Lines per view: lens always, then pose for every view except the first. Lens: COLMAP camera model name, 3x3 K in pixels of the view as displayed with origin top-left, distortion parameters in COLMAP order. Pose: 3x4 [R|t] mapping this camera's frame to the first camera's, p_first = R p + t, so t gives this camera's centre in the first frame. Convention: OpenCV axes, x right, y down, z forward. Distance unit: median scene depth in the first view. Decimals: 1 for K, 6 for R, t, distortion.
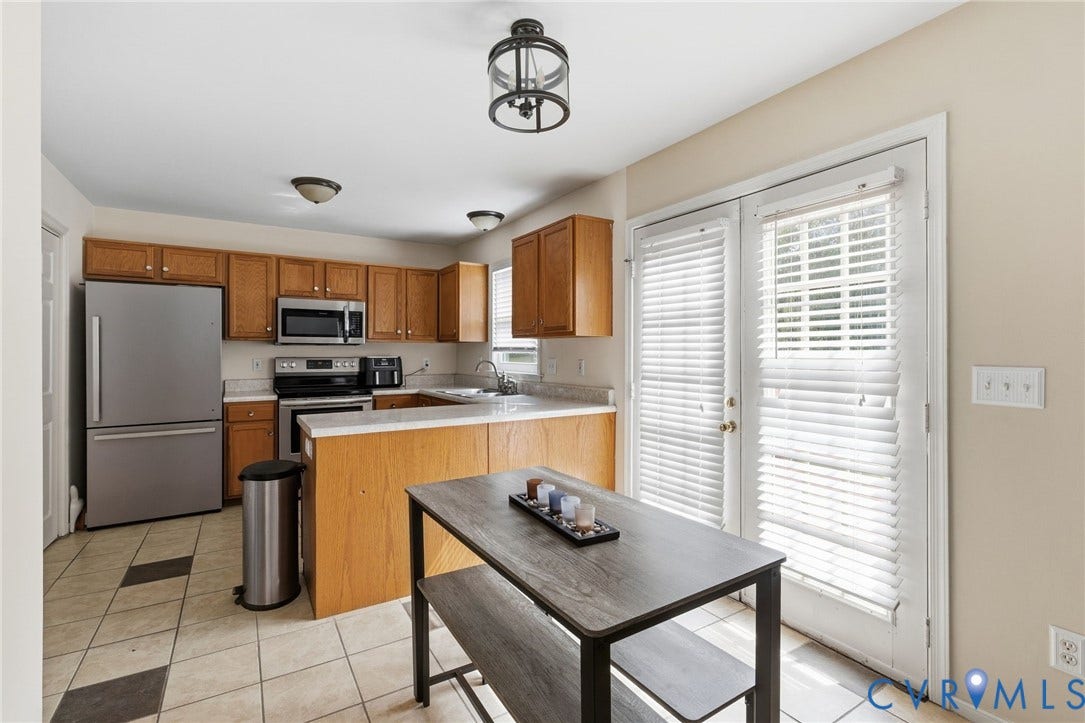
lens RADIAL K [[481.1, 0, 537.0], [0, 481.1, 359.6], [0, 0, 1]] dist [-0.002731, 0.000427]
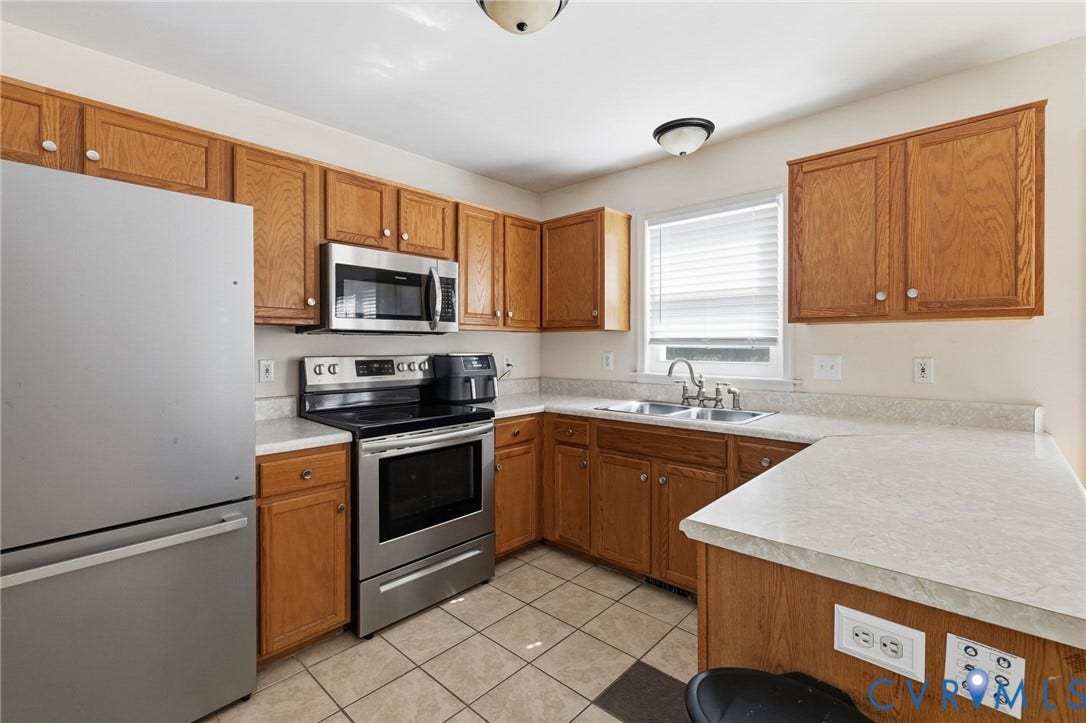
lens RADIAL K [[481.5, 0, 540.2], [0, 481.5, 350.6], [0, 0, 1]] dist [-0.002731, 0.000427]
pose [[0.964810, -0.005751, 0.262884, -0.450363], [0.006820, 0.999972, -0.003154, -0.008146], [-0.262859, 0.004836, 0.964822, 0.429298]]
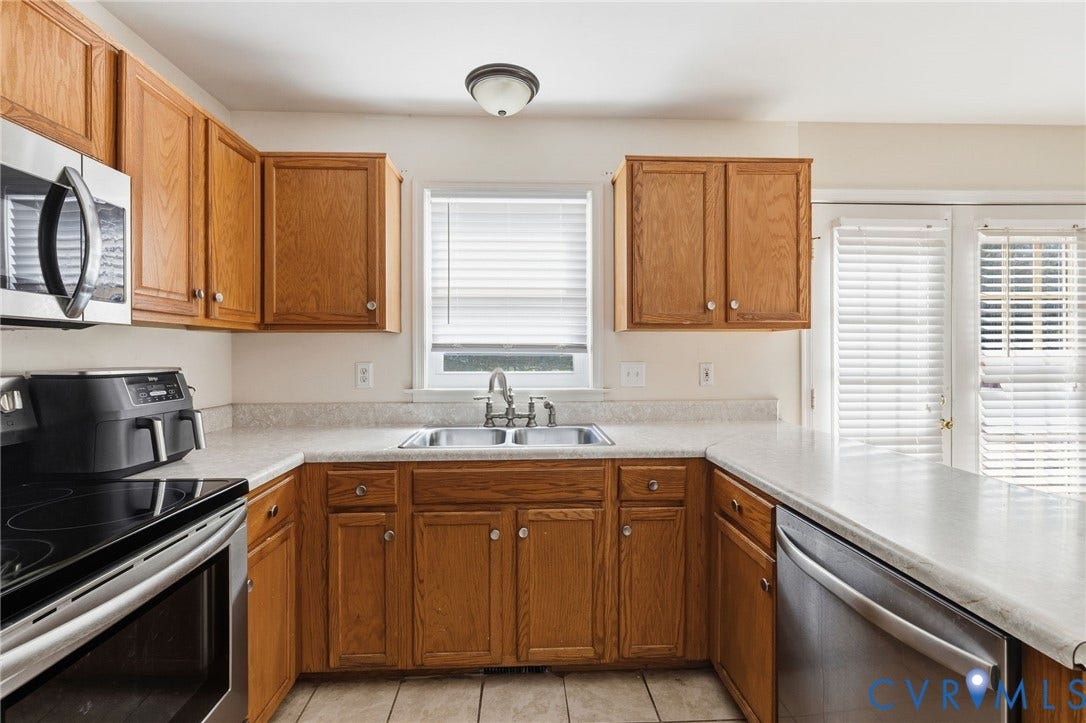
lens RADIAL K [[481.5, 0, 539.0], [0, 481.5, 353.8], [0, 0, 1]] dist [-0.002731, 0.000427]
pose [[0.493234, -0.006608, 0.869872, -0.523275], [0.016256, 0.999867, -0.001622, -0.013218], [-0.869745, 0.014941, 0.493276, 0.705852]]
